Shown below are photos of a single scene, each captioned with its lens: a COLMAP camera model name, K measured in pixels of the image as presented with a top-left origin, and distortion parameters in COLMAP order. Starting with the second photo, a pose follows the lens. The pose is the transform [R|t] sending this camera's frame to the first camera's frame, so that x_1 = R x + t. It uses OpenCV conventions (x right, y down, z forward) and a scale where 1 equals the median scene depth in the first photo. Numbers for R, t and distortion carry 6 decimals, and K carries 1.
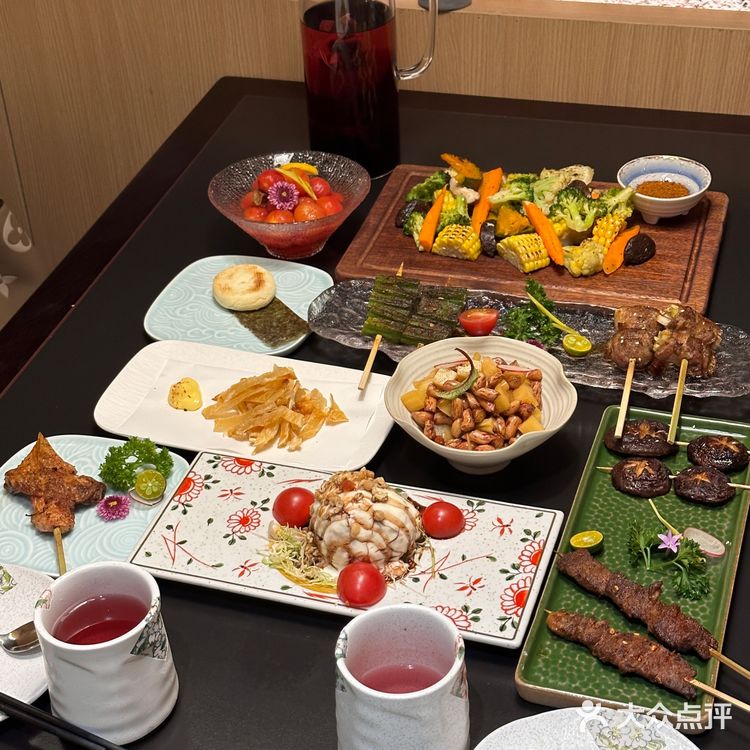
lens RADIAL K [[1434.3, 0, 375.0], [0, 1434.3, 375.0], [0, 0, 1]] dist [0.035243, 0.147651]
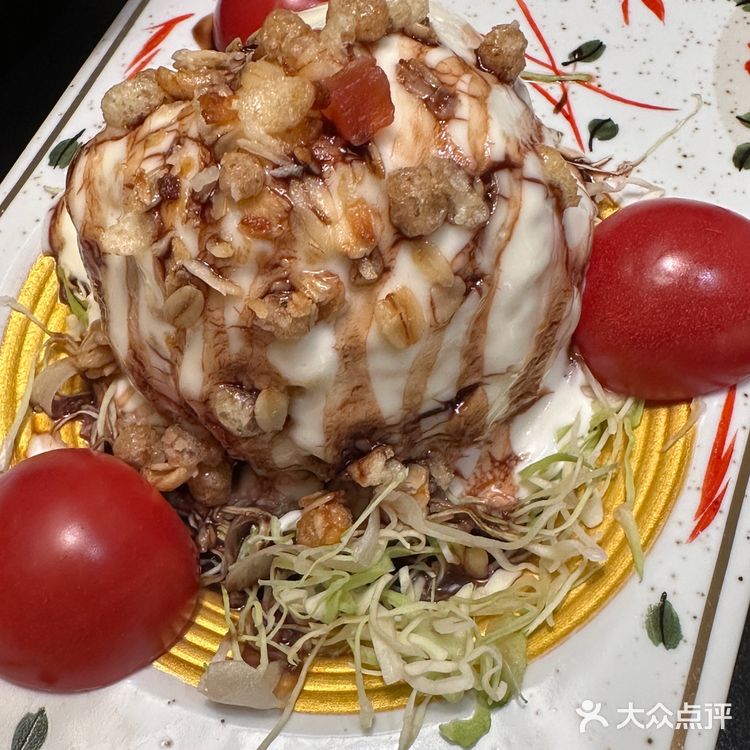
lens RADIAL K [[1077.1, 0, 375.0], [0, 1077.1, 375.0], [0, 0, 1]] dist [-0.001342, -0.010156]
pose [[0.059932, -0.852131, 0.519886, -0.104637], [0.584162, 0.452264, 0.673952, 0.006540], [-0.809421, 0.263307, 0.524887, 0.869743]]
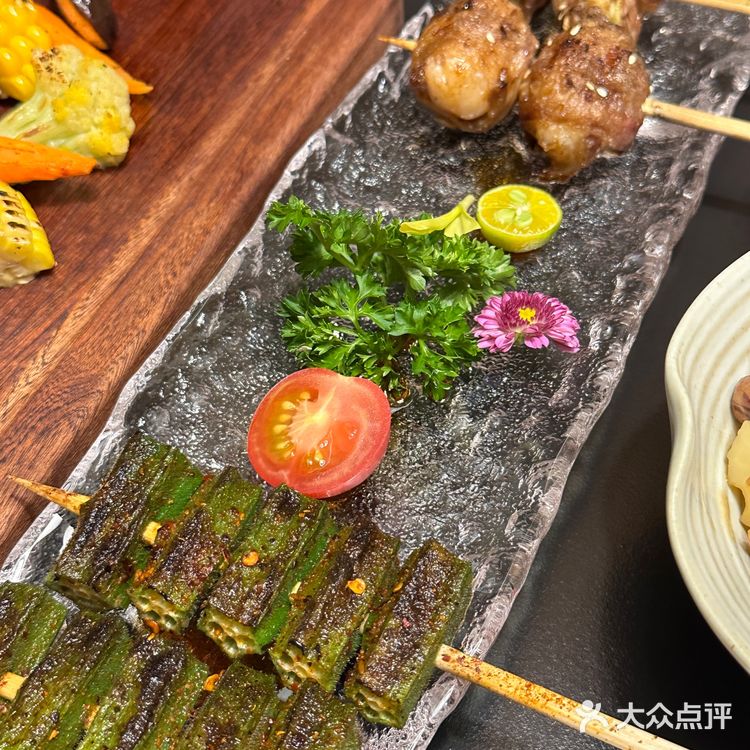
lens RADIAL K [[1230.4, 0, 375.0], [0, 1230.4, 375.0], [0, 0, 1]] dist [0.235912, -0.814050]
pose [[0.165028, -0.781045, 0.602275, -0.071477], [0.598584, 0.564641, 0.568223, -0.202200], [-0.783877, 0.266740, 0.560702, 0.975151]]
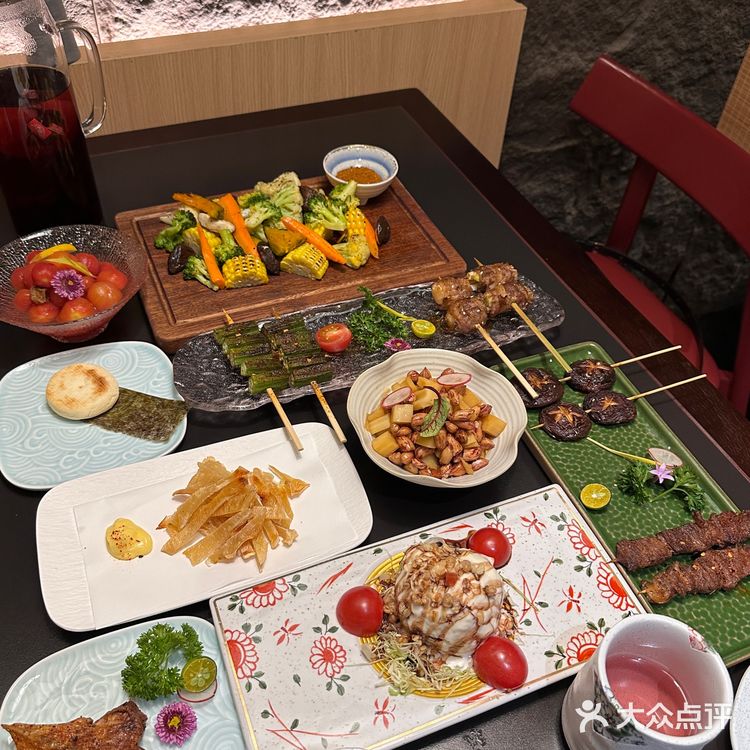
lens RADIAL K [[736.3, 0, 375.0], [0, 736.3, 375.0], [0, 0, 1]] dist [0.136516, -0.337708]
pose [[0.763254, -0.400825, 0.506737, -0.231865], [0.303249, 0.914789, 0.266834, -0.176320], [-0.570511, -0.049994, 0.819767, 0.588280]]
